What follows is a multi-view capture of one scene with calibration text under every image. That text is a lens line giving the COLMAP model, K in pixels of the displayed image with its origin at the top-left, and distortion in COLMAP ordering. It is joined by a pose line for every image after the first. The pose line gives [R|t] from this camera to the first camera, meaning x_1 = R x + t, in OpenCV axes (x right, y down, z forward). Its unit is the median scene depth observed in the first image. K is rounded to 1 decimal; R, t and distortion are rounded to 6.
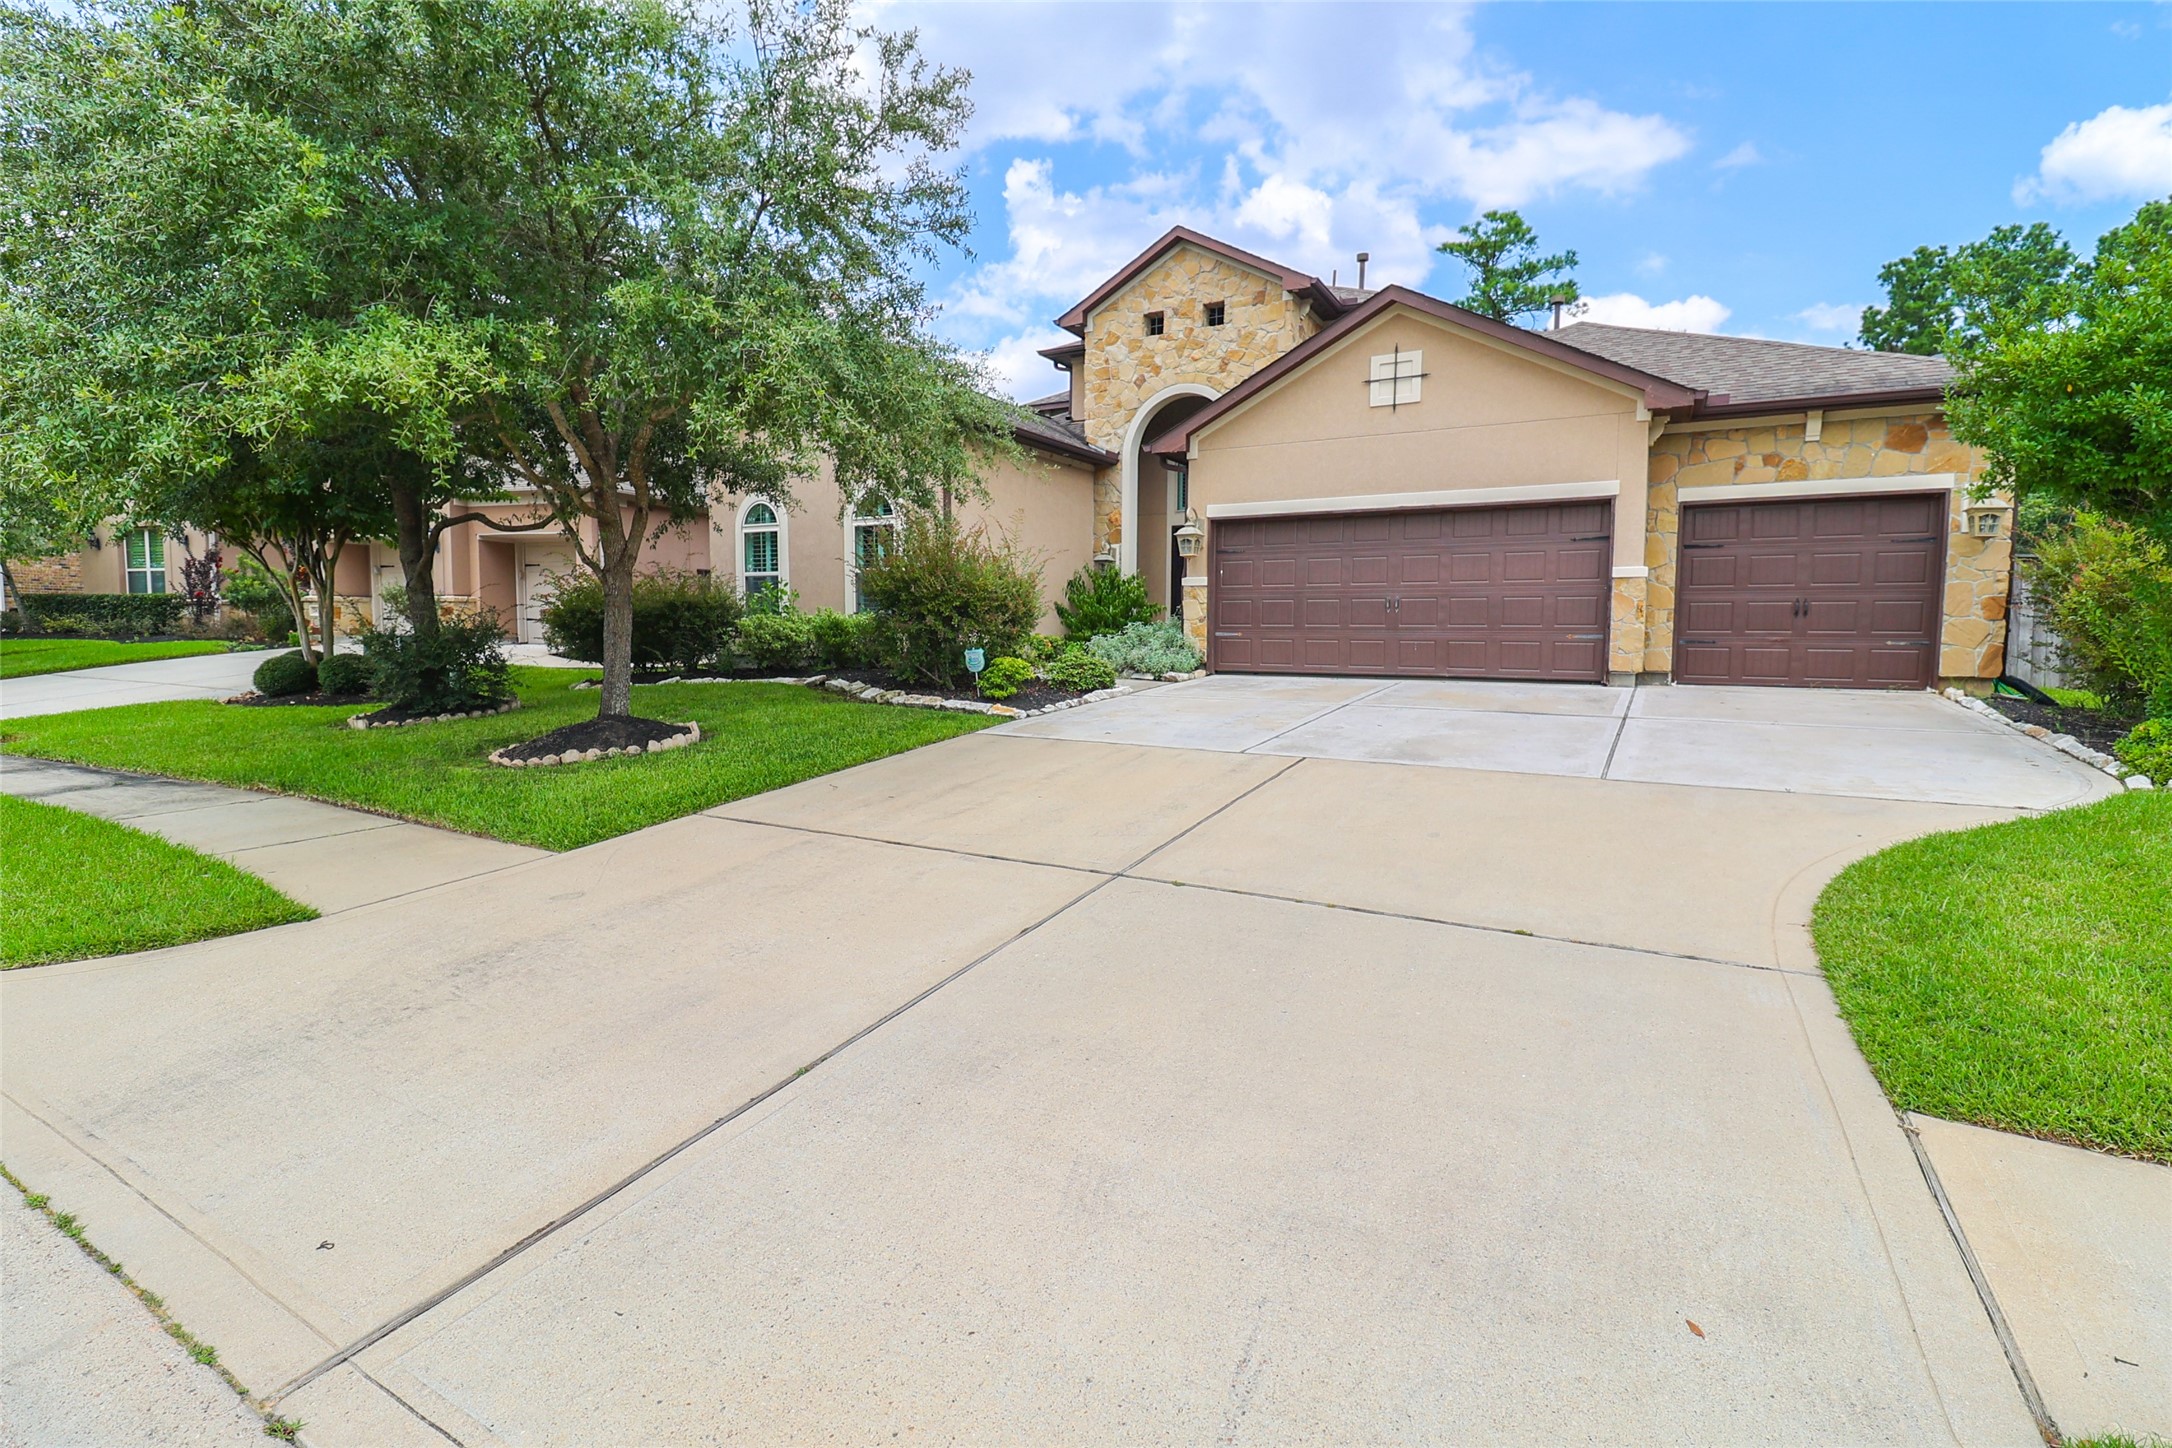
lens RADIAL K [[1018.8, 0, 1077.9], [0, 1018.8, 720.6], [0, 0, 1]] dist [-0.009285, -0.002329]
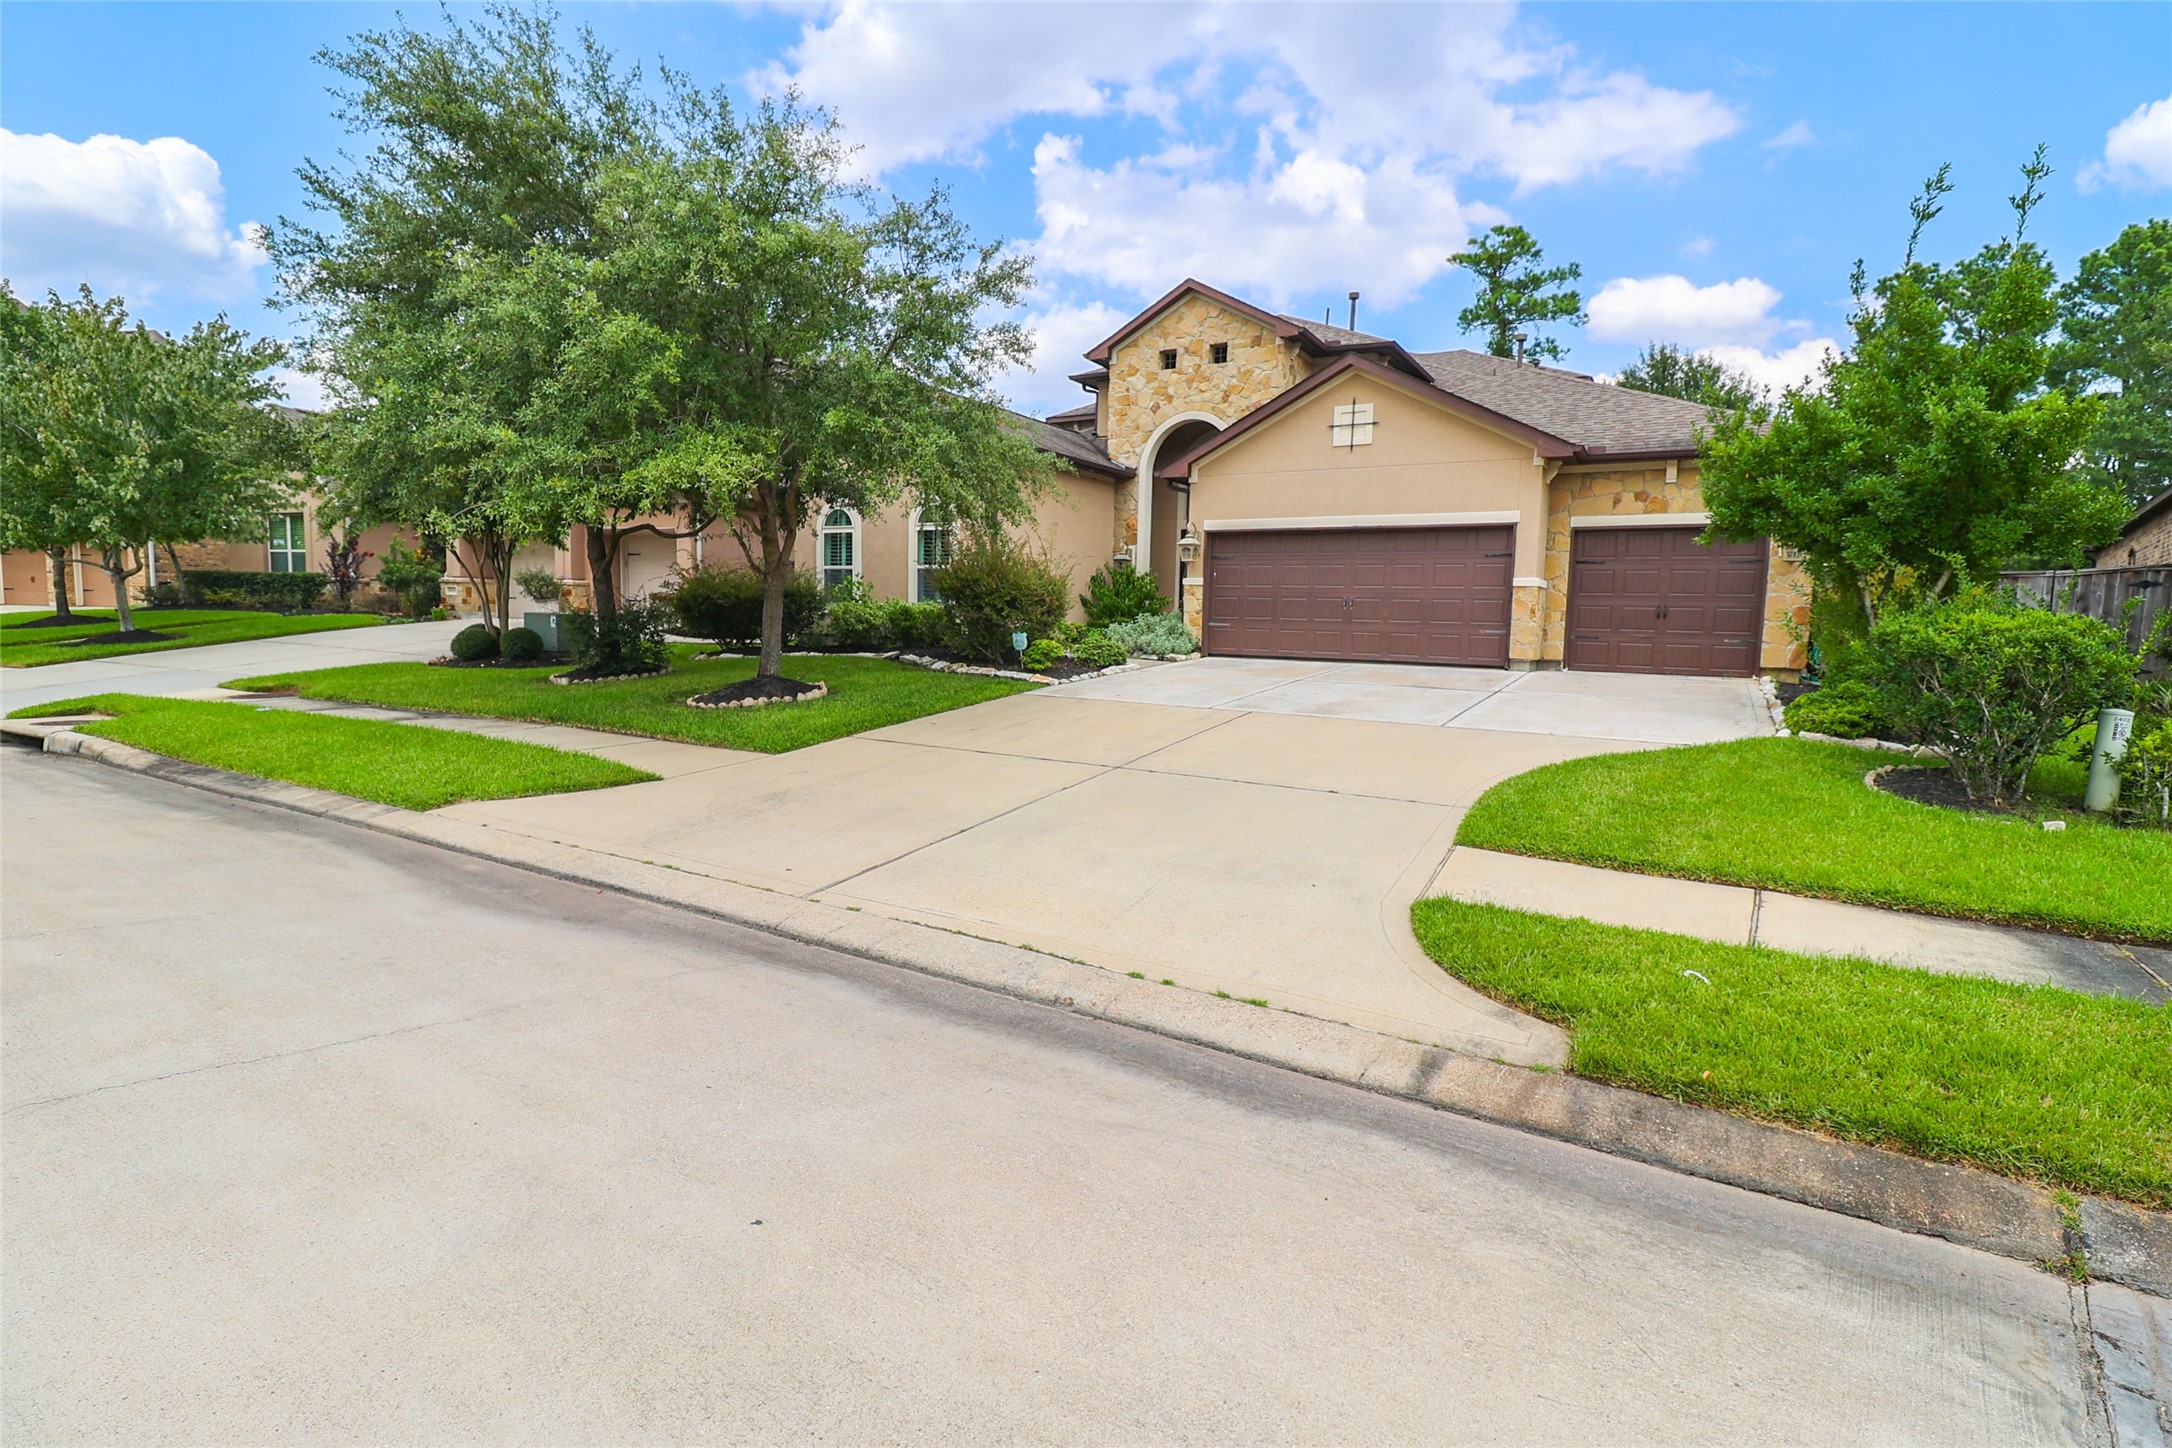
lens RADIAL K [[1018.8, 0, 1073.2], [0, 1018.8, 724.5], [0, 0, 1]] dist [-0.009285, -0.002329]
pose [[0.999533, 0.019735, -0.023341, 0.001039], [-0.019301, 0.999639, 0.018687, 0.017518], [0.023701, -0.018228, 0.999553, -0.252575]]
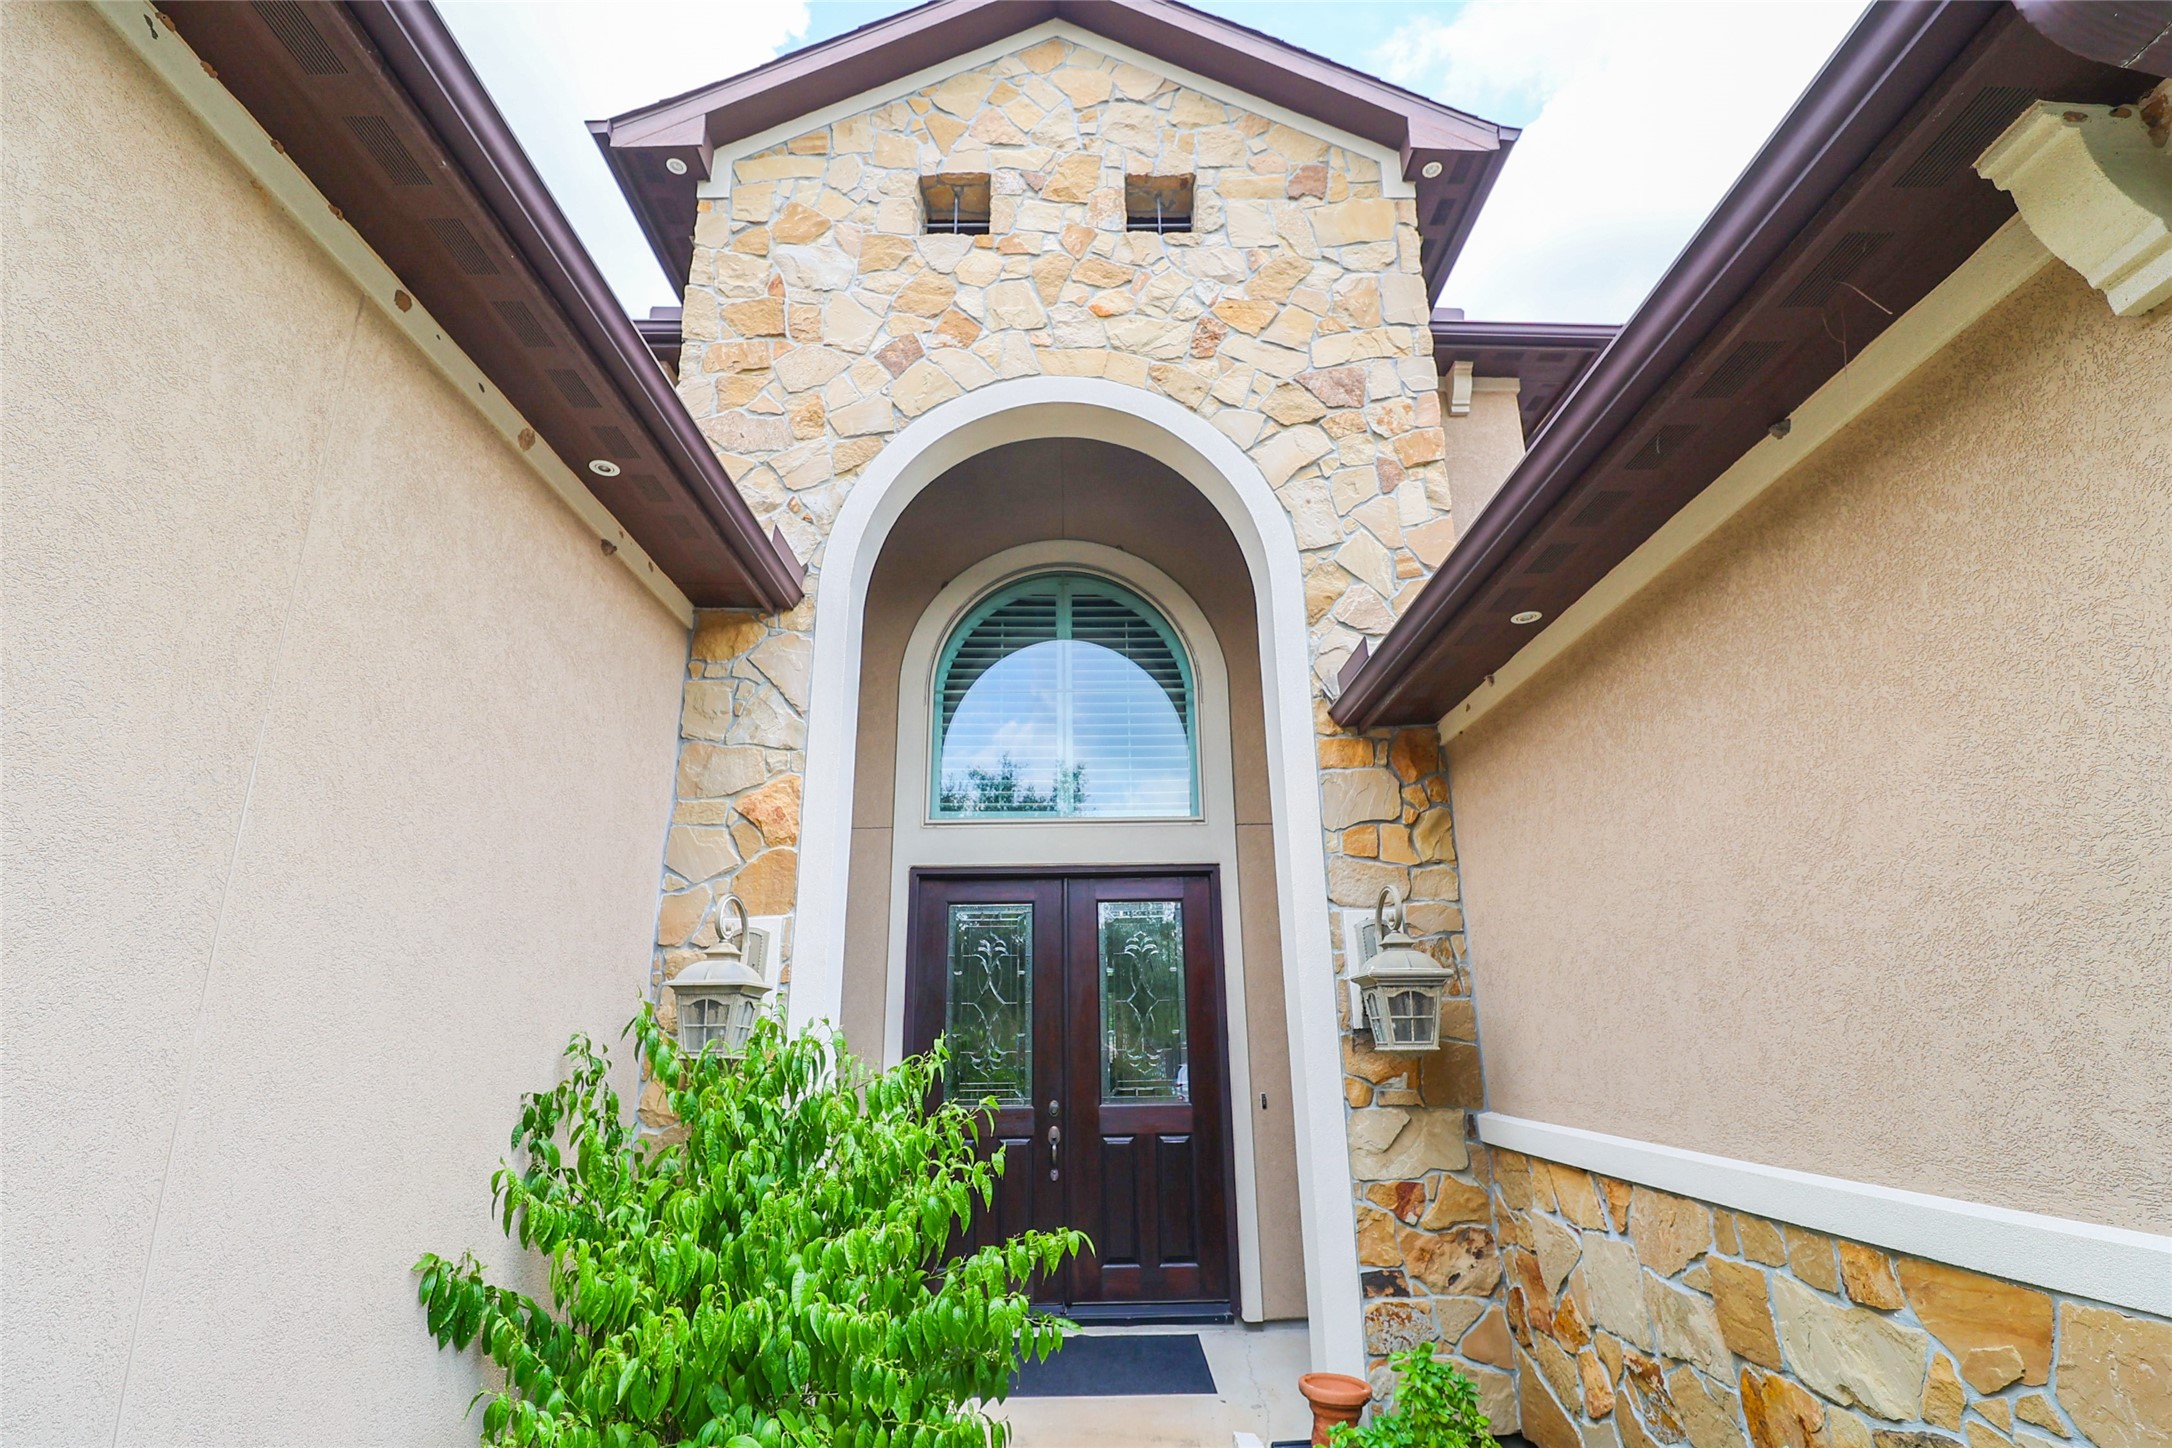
lens RADIAL K [[1018.8, 0, 1090.0], [0, 1018.8, 724.8], [0, 0, 1]] dist [-0.009285, -0.002329]
pose [[0.865250, 0.127316, 0.484905, -0.025767], [0.055400, 0.937013, -0.344874, -0.176866], [-0.498270, 0.325266, 0.803697, 1.039485]]
